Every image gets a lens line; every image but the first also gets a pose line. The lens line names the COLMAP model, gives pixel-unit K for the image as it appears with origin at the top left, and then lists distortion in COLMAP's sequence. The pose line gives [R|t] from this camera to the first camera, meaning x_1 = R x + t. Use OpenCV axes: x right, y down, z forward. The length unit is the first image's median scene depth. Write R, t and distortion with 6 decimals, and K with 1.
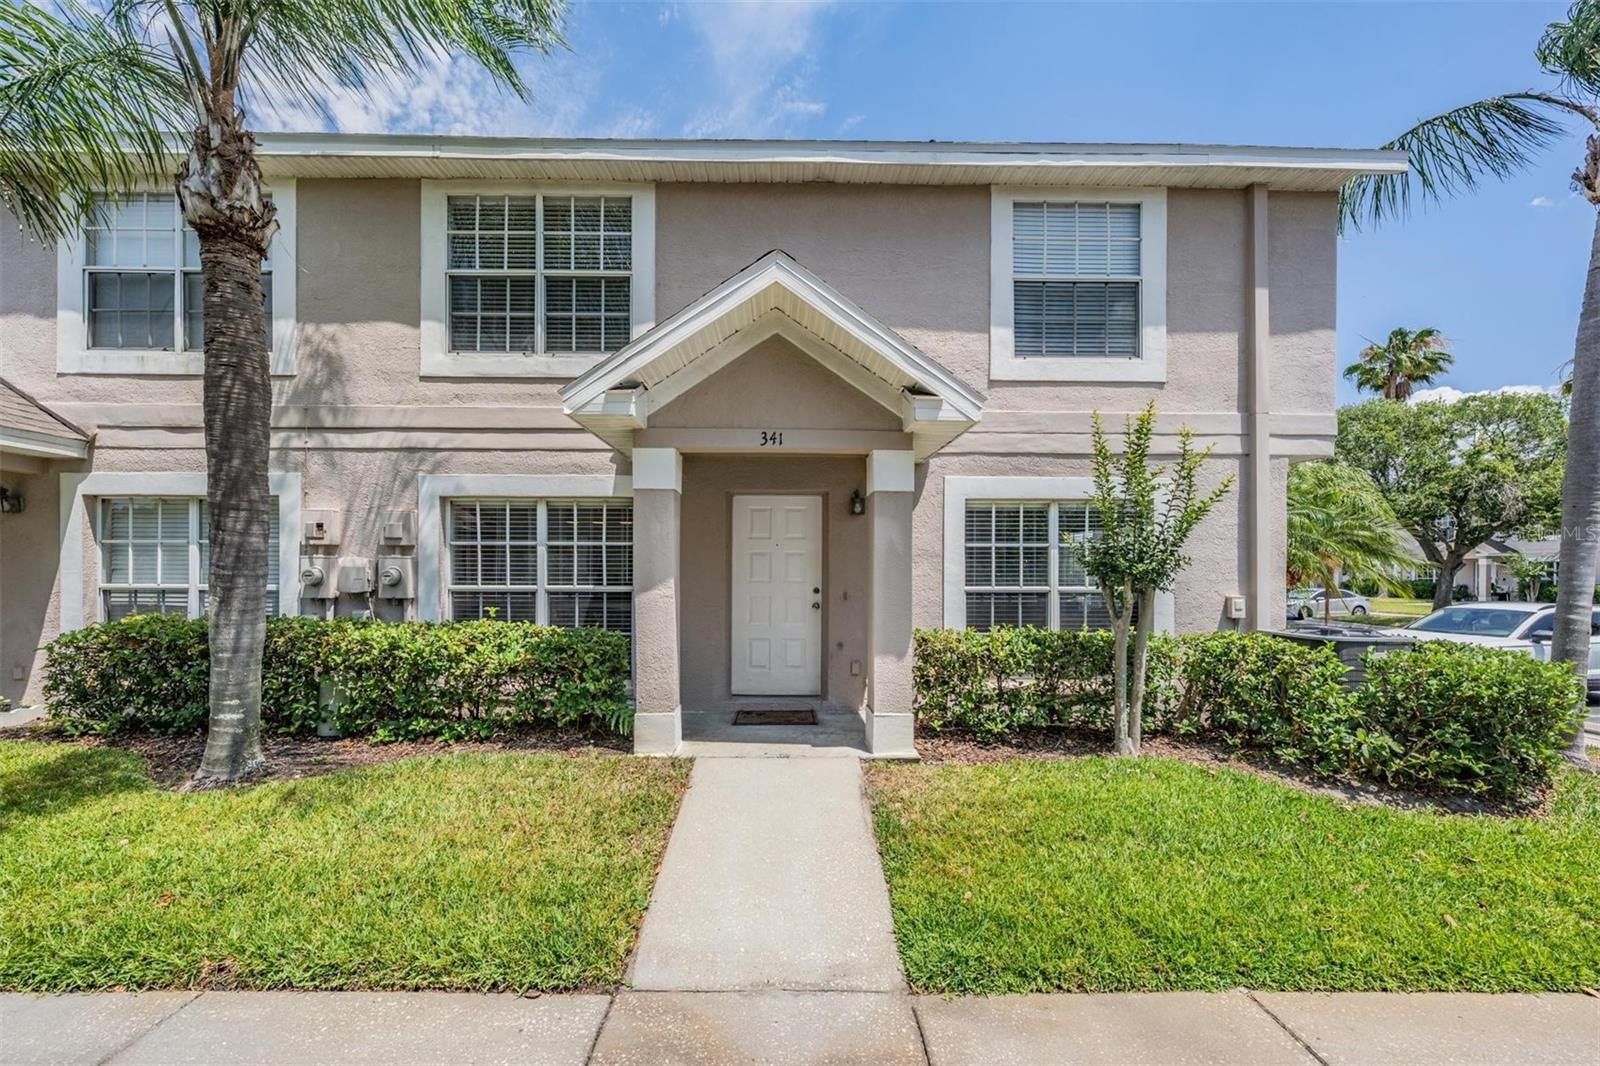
lens RADIAL K [[493.1, 0, 798.2], [0, 493.1, 580.9], [0, 0, 1]] dist [-0.002593, 0.000017]
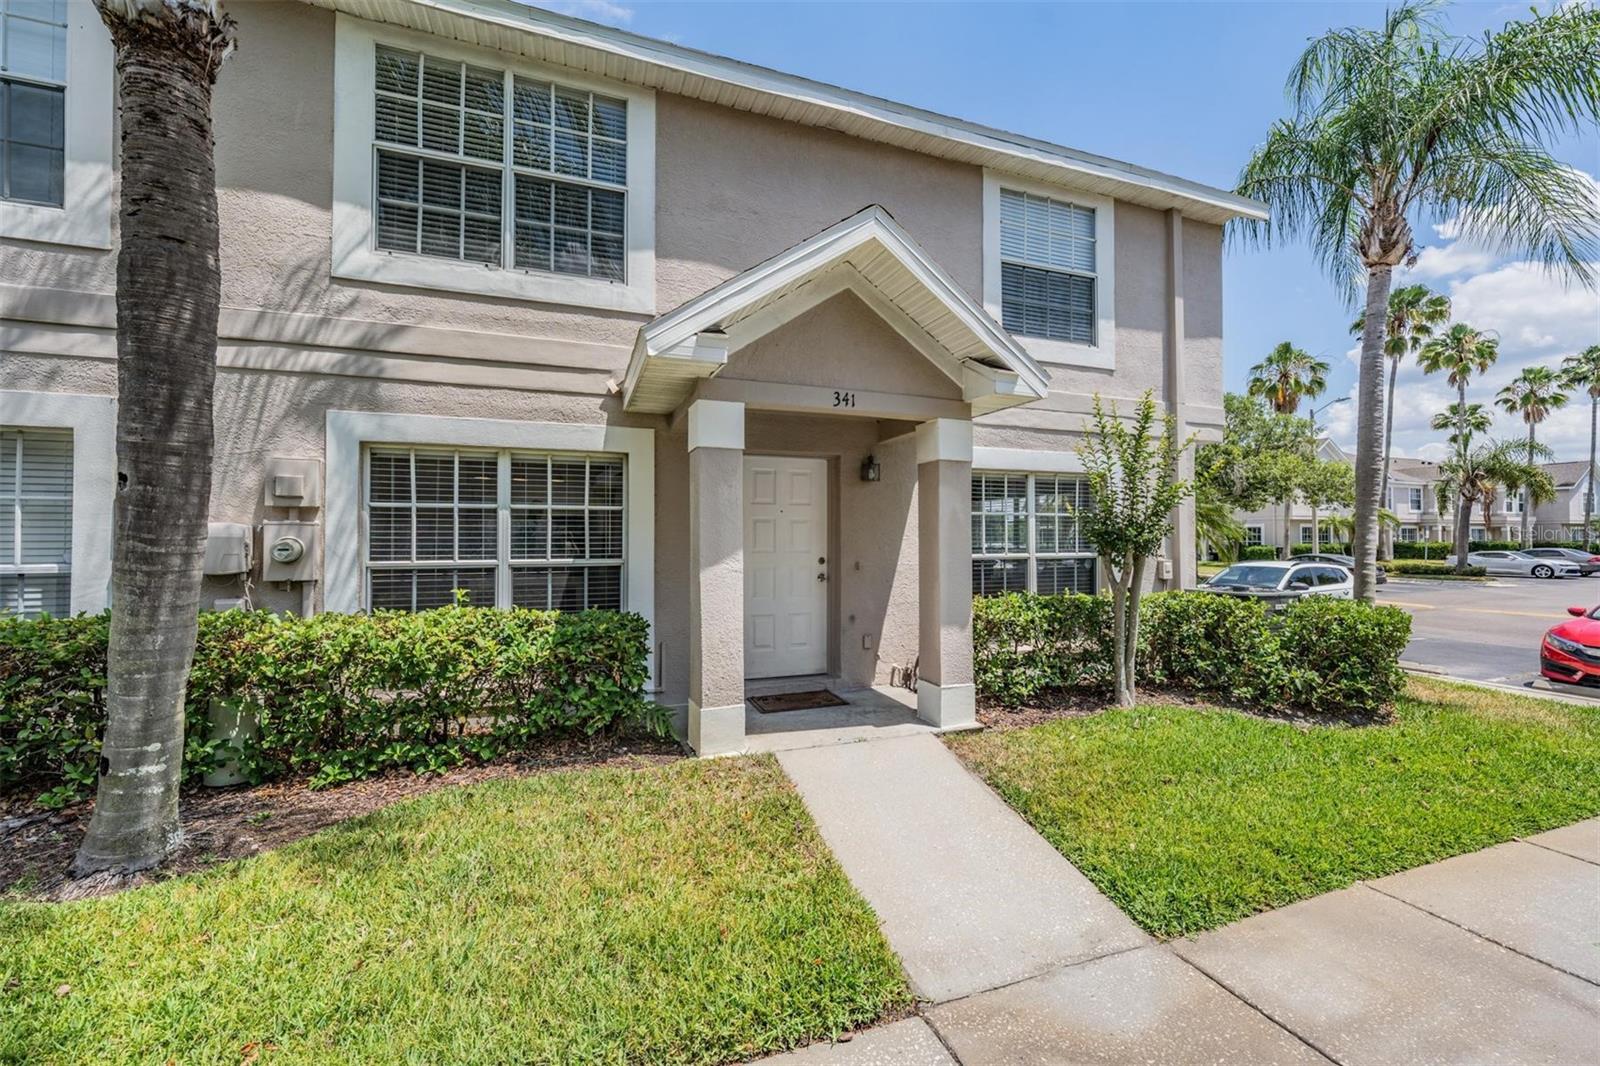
lens RADIAL K [[540.1, 0, 809.3], [0, 540.1, 537.2], [0, 0, 1]] dist [-0.001394, -0.000005]
pose [[0.957567, -0.002666, 0.288199, -0.316702], [0.007913, 0.999823, -0.017042, -0.008401], [-0.288102, 0.018600, 0.957419, 0.033689]]
